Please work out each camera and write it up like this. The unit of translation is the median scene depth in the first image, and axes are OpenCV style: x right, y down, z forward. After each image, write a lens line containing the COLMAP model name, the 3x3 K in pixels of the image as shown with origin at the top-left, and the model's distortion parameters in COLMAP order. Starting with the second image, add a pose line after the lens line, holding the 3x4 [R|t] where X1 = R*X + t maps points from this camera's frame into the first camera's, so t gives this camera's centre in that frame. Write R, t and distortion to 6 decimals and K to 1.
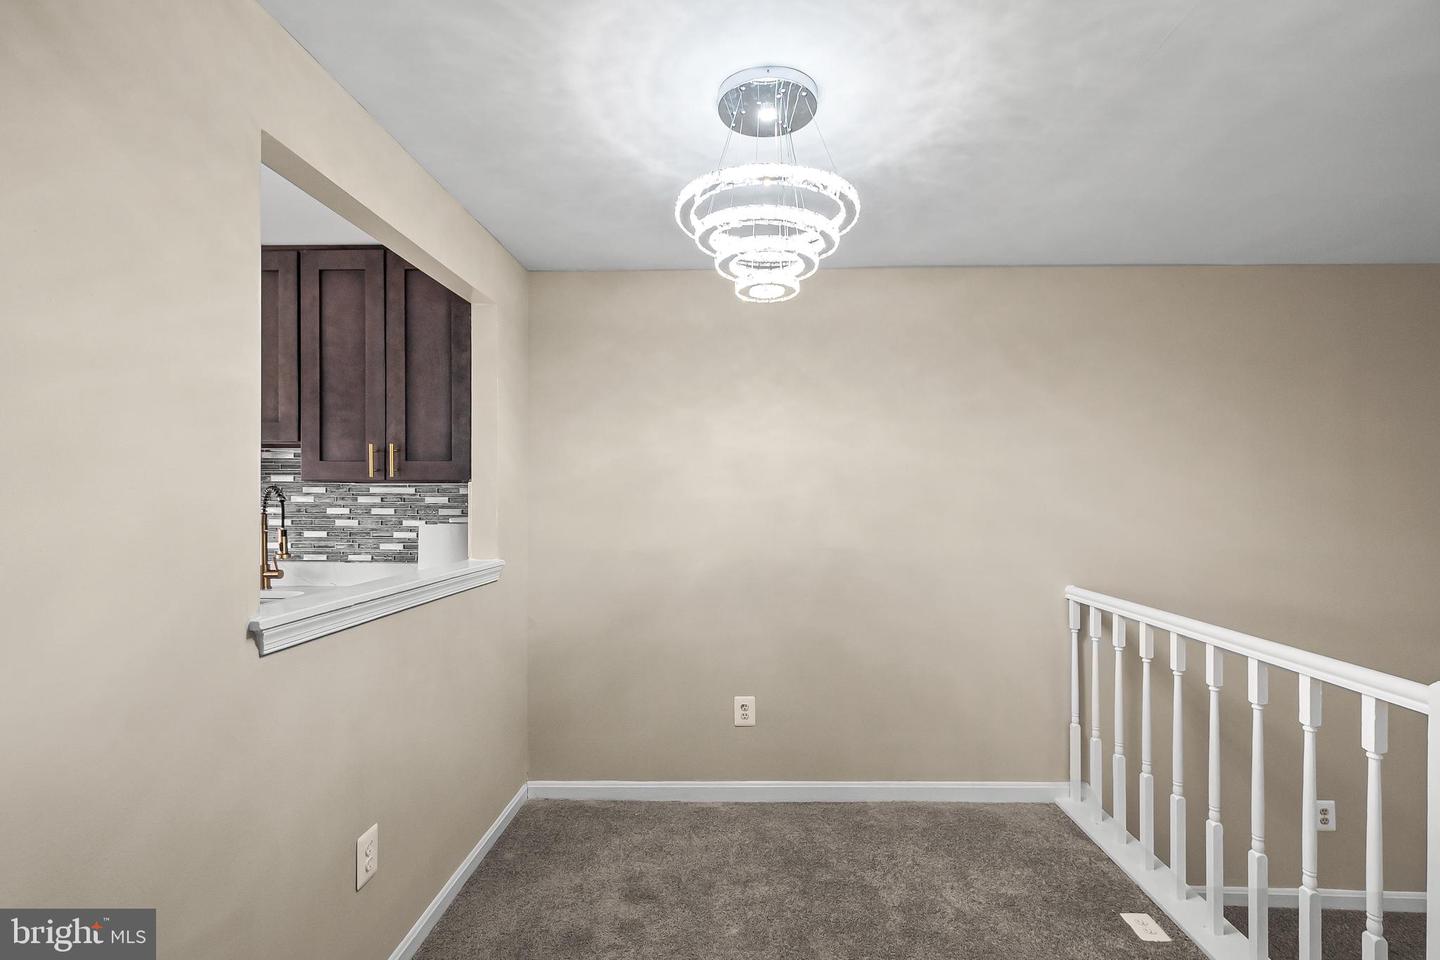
lens RADIAL K [[641.9, 0, 724.6], [0, 641.9, 491.5], [0, 0, 1]] dist [0.010020, 0.000883]
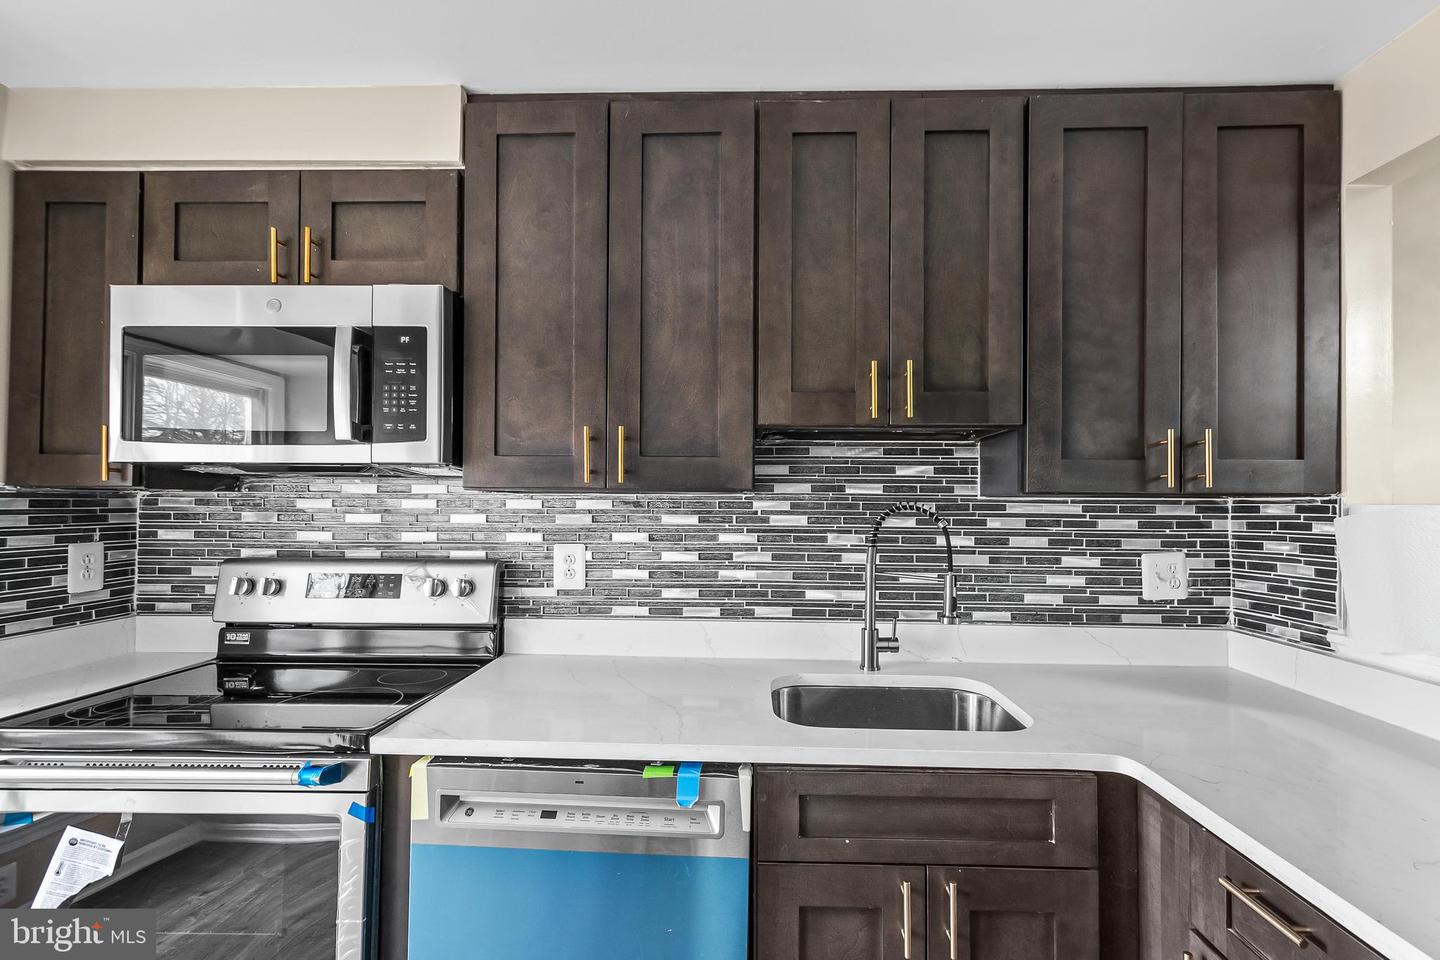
lens RADIAL K [[641.9, 0, 757.8], [0, 641.9, 499.6], [0, 0, 1]] dist [0.010020, 0.000883]
pose [[0.999823, 0.003788, 0.018416, -0.908297], [-0.003599, 0.999941, -0.010276, -0.003618], [-0.018454, 0.010208, 0.999778, 0.426714]]
